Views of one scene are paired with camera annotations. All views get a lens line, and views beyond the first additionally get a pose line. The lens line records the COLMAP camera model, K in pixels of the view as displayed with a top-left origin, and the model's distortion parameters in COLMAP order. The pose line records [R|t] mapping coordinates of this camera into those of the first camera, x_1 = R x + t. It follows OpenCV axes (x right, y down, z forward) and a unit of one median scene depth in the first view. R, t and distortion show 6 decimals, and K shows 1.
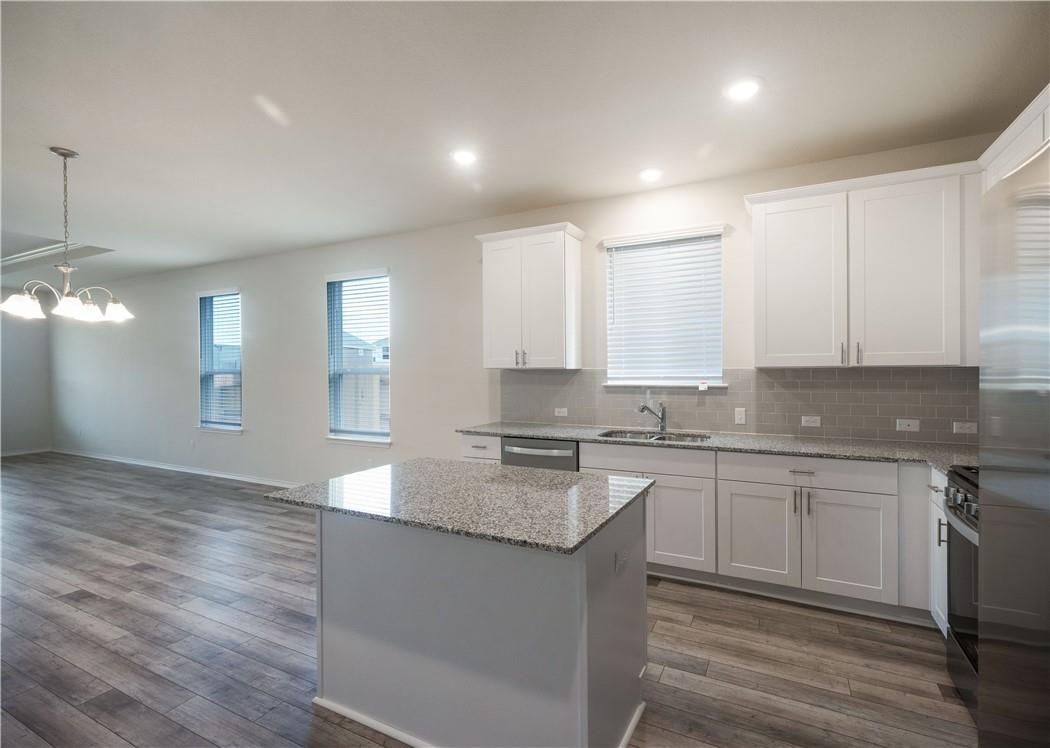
lens RADIAL K [[469.6, 0, 562.1], [0, 469.6, 372.6], [0, 0, 1]] dist [-0.008222, -0.000285]
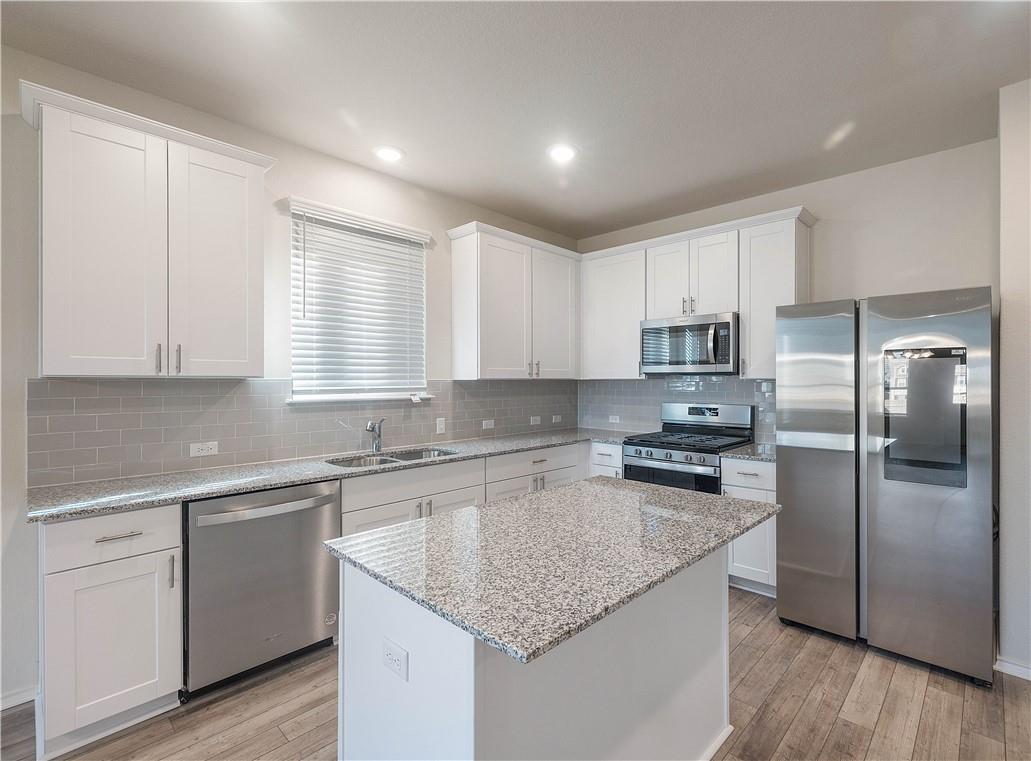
lens RADIAL K [[475.4, 0, 575.7], [0, 475.4, 381.1], [0, 0, 1]] dist [-0.004472, -0.000605]
pose [[0.268313, 0.004077, 0.963323, -0.544174], [0.002249, 0.999986, -0.004858, -0.000620], [-0.963329, 0.003470, 0.268300, 0.426306]]
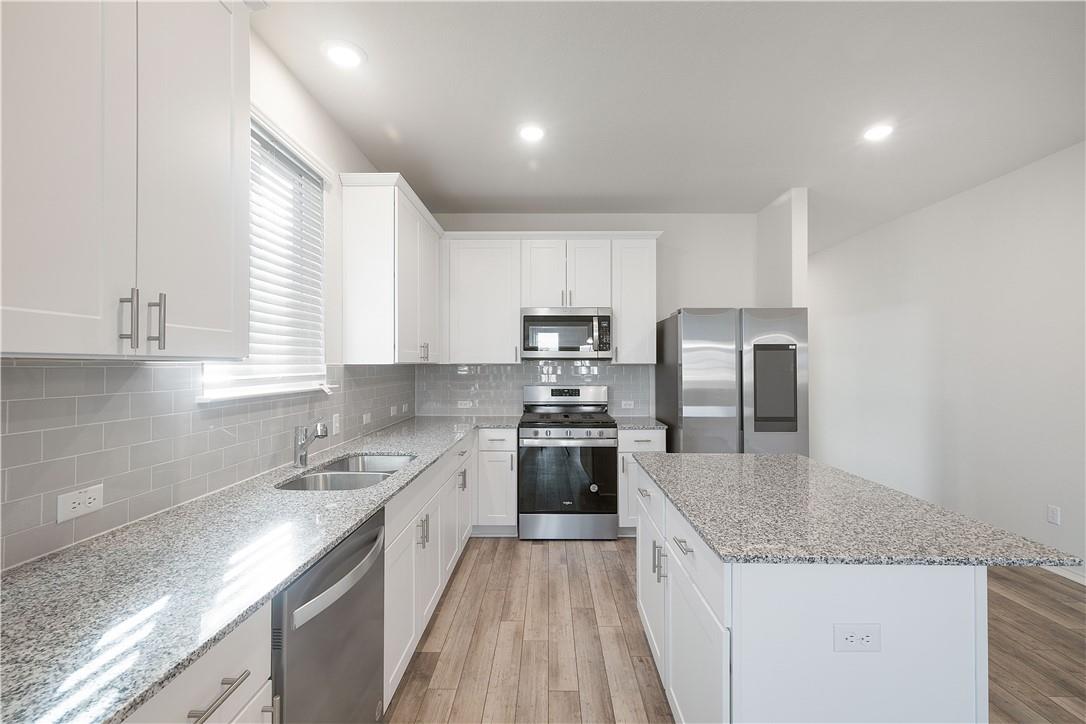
lens RADIAL K [[453.5, 0, 545.0], [0, 453.5, 363.4], [0, 0, 1]] dist [0.000432, -0.000367]
pose [[-0.408430, 0.008753, 0.912748, -0.462518], [0.006201, 0.999958, -0.006815, -0.003262], [-0.912769, 0.002877, -0.408467, 0.977431]]
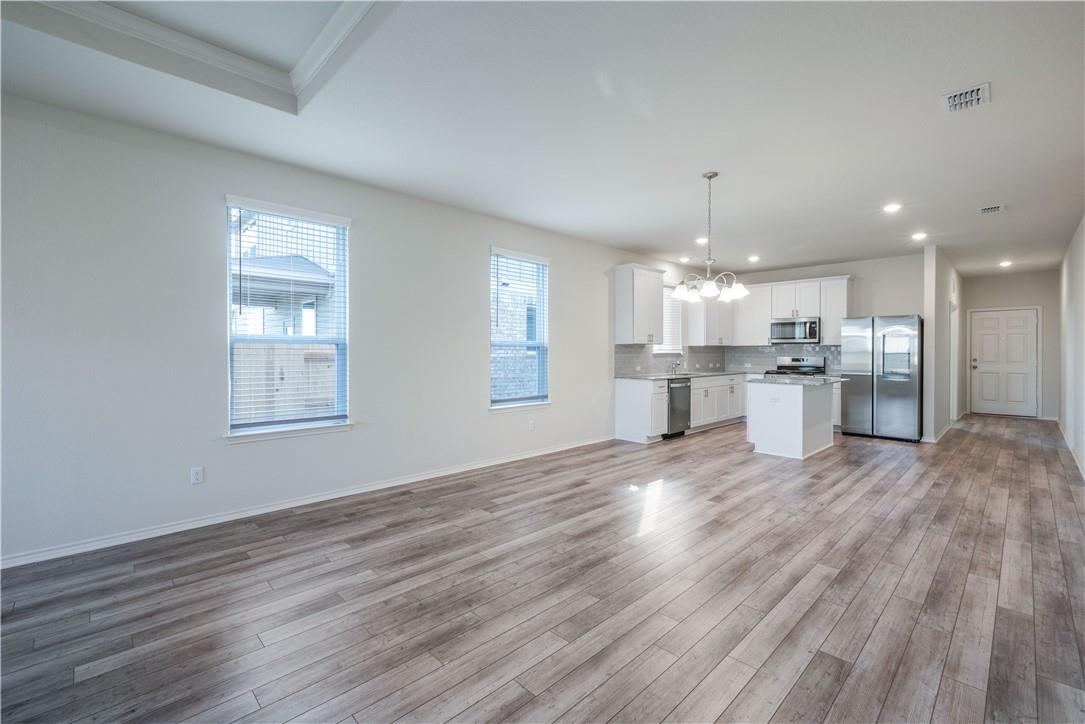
lens RADIAL K [[453.1, 0, 545.4], [0, 453.1, 355.4], [0, 0, 1]] dist [0.000432, -0.000367]
pose [[0.367839, -0.005133, 0.929875, -2.055263], [0.002364, 0.999987, 0.004585, 0.027913], [-0.929886, 0.000512, 0.367847, 0.798848]]
